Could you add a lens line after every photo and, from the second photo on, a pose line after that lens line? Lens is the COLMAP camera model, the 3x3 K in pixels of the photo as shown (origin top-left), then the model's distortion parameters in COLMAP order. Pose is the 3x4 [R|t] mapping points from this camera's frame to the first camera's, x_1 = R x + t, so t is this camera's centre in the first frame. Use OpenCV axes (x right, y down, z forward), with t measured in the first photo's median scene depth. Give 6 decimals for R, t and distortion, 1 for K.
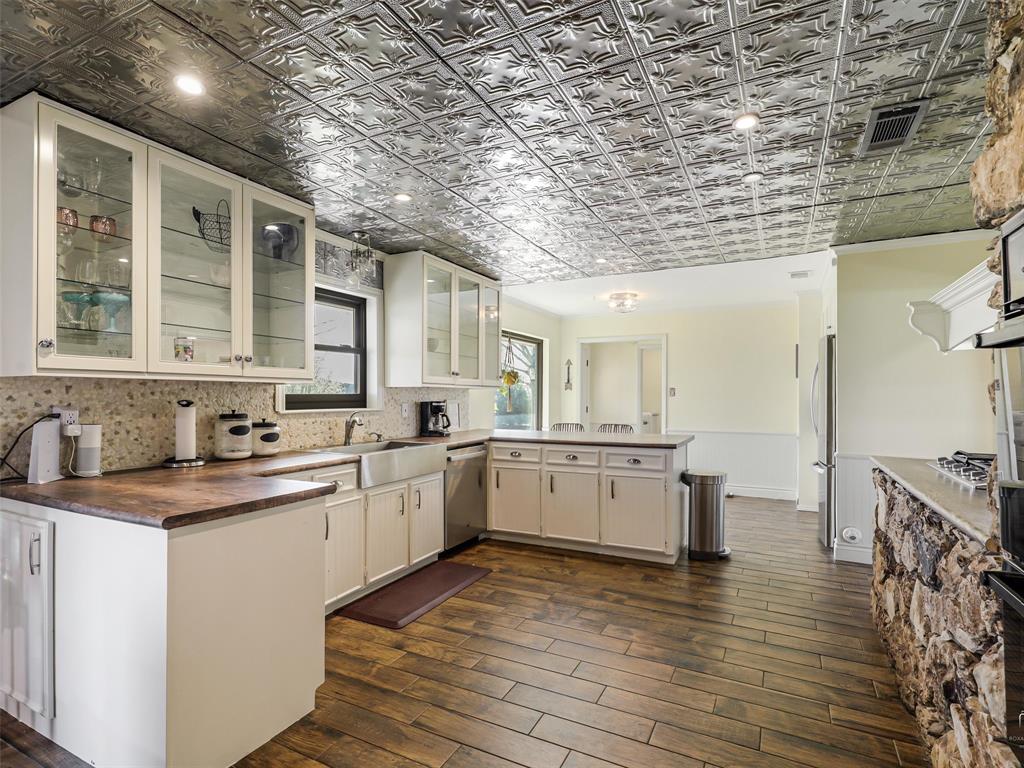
lens RADIAL K [[485.1, 0, 512.0], [0, 485.1, 384.0], [0, 0, 1]] dist [-0.049875, 0.000256]
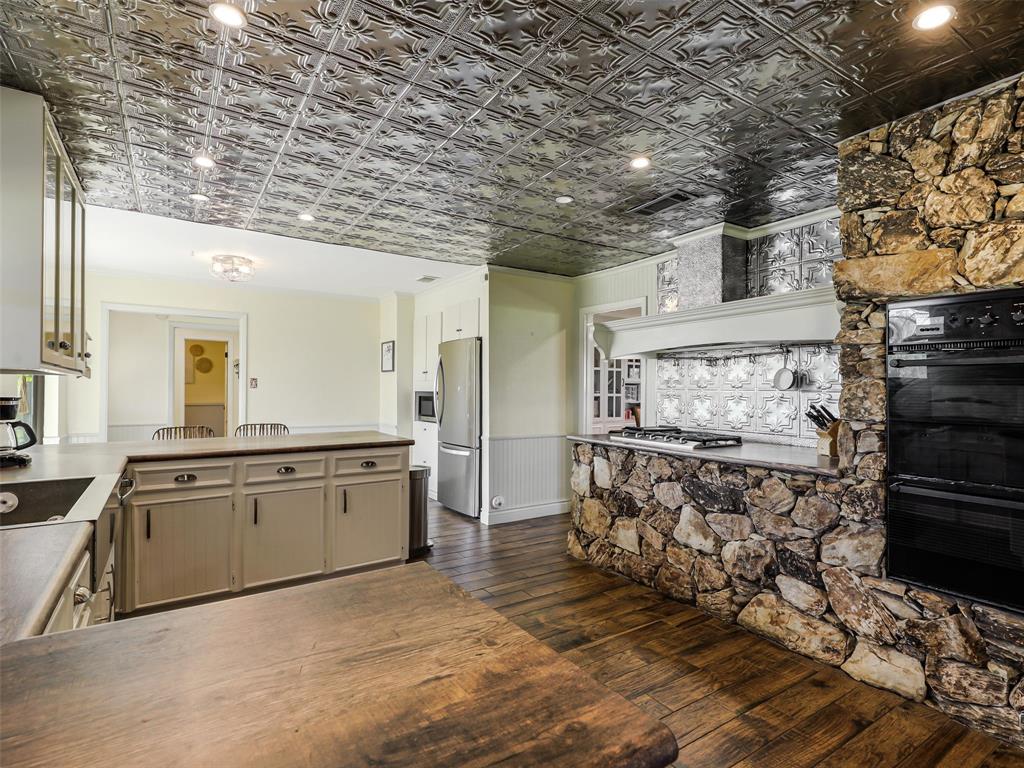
lens RADIAL K [[503.1, 0, 519.1], [0, 503.1, 390.0], [0, 0, 1]] dist [0.004668, -0.000318]
pose [[0.497554, 0.003429, 0.867426, -0.344101], [-0.028420, 0.999520, 0.012351, 0.006116], [-0.866967, -0.030798, 0.497413, 0.272716]]
